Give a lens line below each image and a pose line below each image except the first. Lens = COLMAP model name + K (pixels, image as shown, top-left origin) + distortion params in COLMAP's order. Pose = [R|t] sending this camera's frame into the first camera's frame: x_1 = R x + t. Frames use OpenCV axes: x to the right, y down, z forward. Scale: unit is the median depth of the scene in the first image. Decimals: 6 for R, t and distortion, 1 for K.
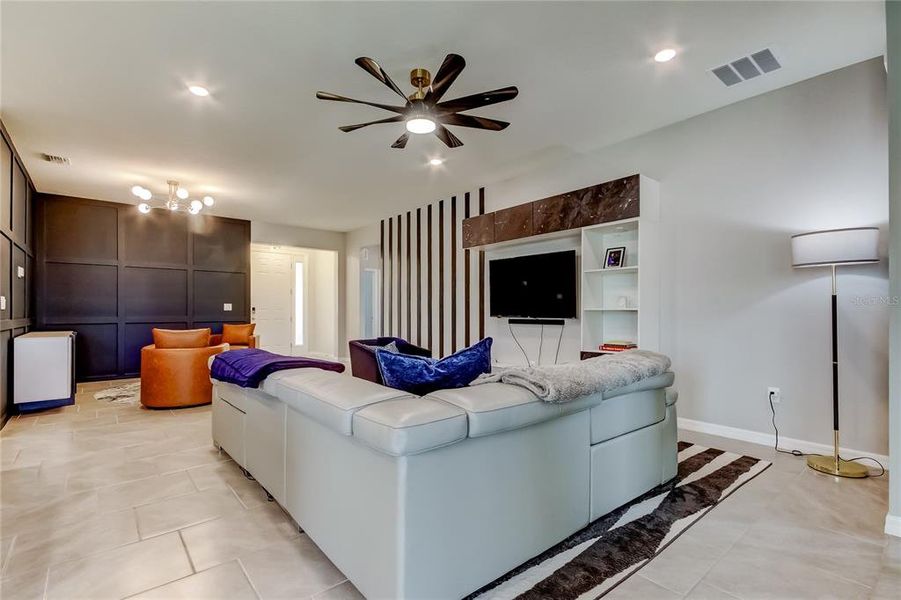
lens RADIAL K [[420.5, 0, 453.9], [0, 420.5, 310.1], [0, 0, 1]] dist [0.015855, -0.000310]
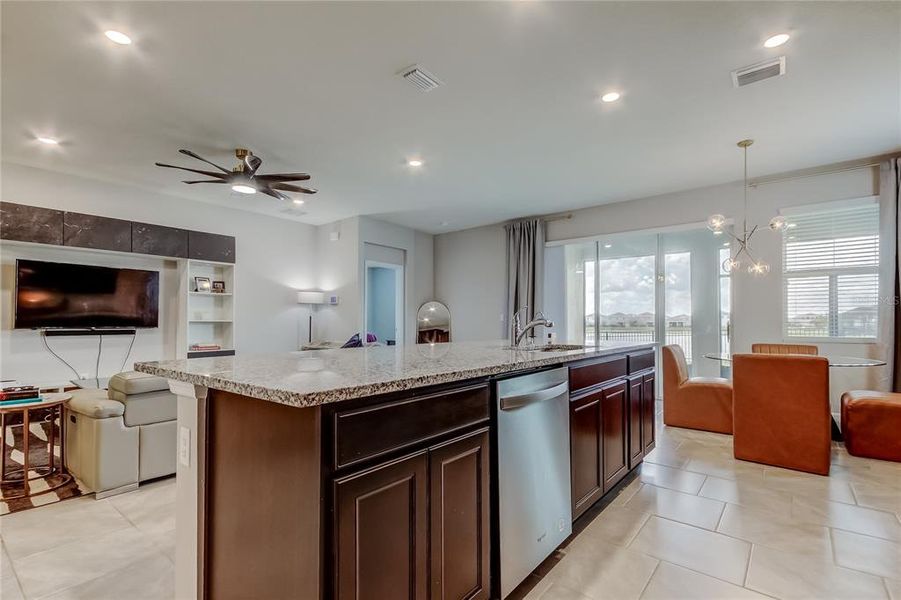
lens RADIAL K [[417.0, 0, 457.1], [0, 417.0, 318.7], [0, 0, 1]] dist [0.014207, -0.000646]
pose [[-0.191427, 0.012043, 0.981433, -1.133954], [-0.004830, 0.999901, -0.013212, 0.004787], [-0.981495, -0.007270, -0.191350, 0.419557]]
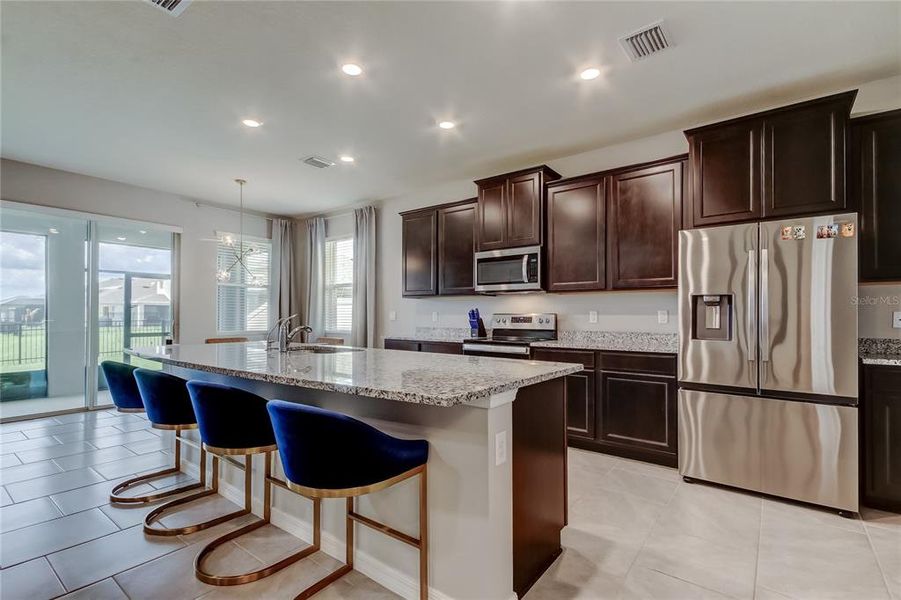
lens RADIAL K [[414.8, 0, 456.0], [0, 414.8, 311.5], [0, 0, 1]] dist [0.011691, -0.000289]
pose [[-0.976455, -0.003541, -0.215692, -0.675654], [-0.000553, 0.999903, -0.013911, -0.017932], [0.215720, -0.013464, -0.976362, 0.901109]]
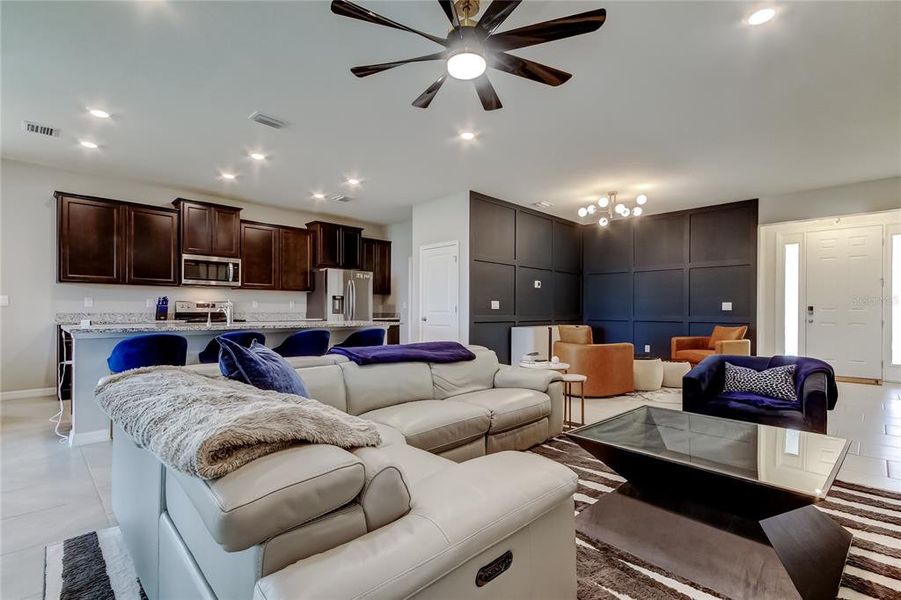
lens RADIAL K [[414.8, 0, 456.0], [0, 414.8, 311.5], [0, 0, 1]] dist [0.011691, -0.000289]
pose [[0.098515, 0.004624, -0.995125, 0.488161], [-0.001070, 0.999989, 0.004541, 0.000663], [0.995135, 0.000618, 0.098519, 0.648784]]
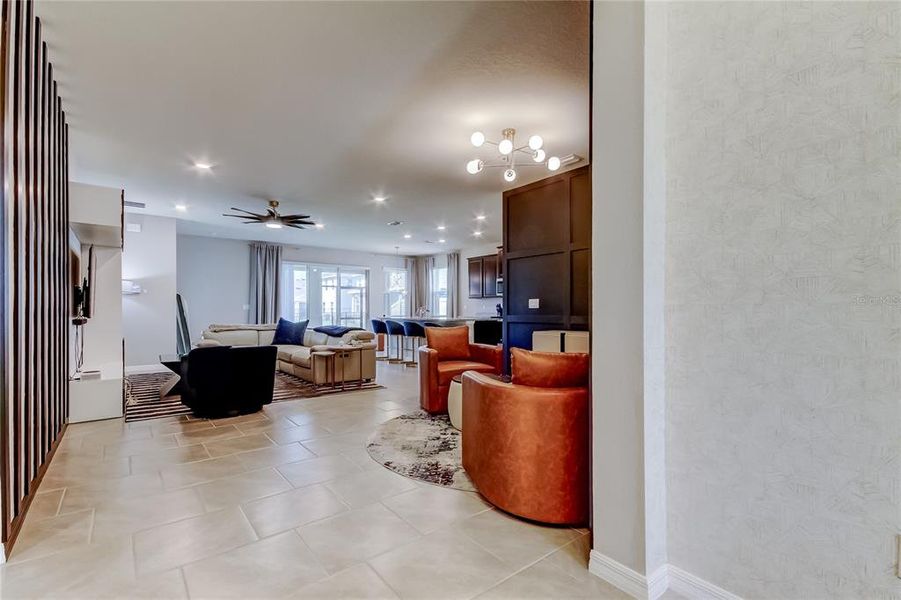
lens RADIAL K [[414.8, 0, 456.0], [0, 414.8, 311.5], [0, 0, 1]] dist [0.011691, -0.000289]
pose [[-0.999476, 0.002056, 0.032288, -0.792815], [0.002032, 0.999998, -0.000787, 0.007431], [-0.032289, -0.000721, -0.999478, 2.268264]]
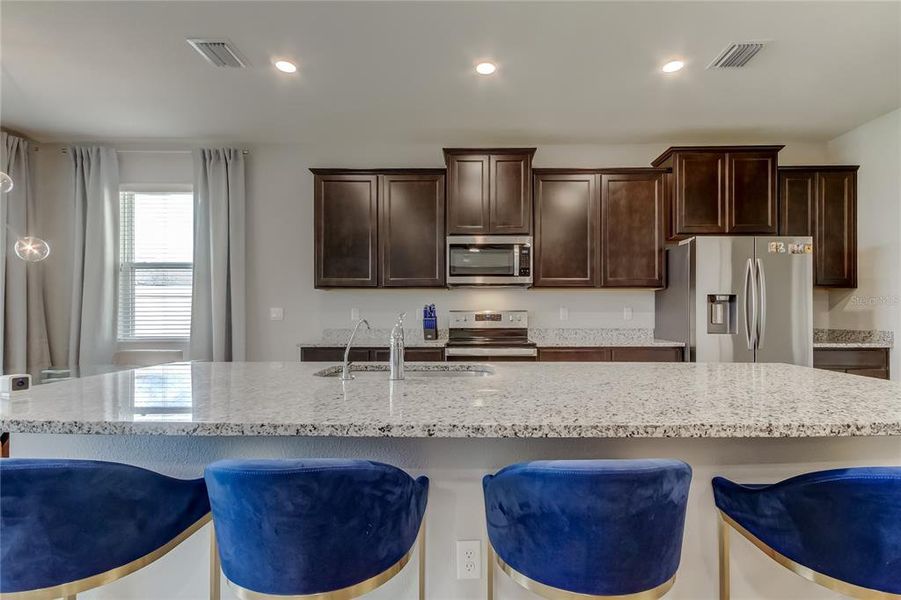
lens RADIAL K [[424.7, 0, 469.5], [0, 424.7, 311.8], [0, 0, 1]] dist [0.015003, -0.000384]
pose [[-0.648244, 0.001530, -0.761431, -0.311644], [0.005362, 0.999982, -0.002555, -0.022363], [0.761414, -0.005739, -0.648241, 0.499518]]
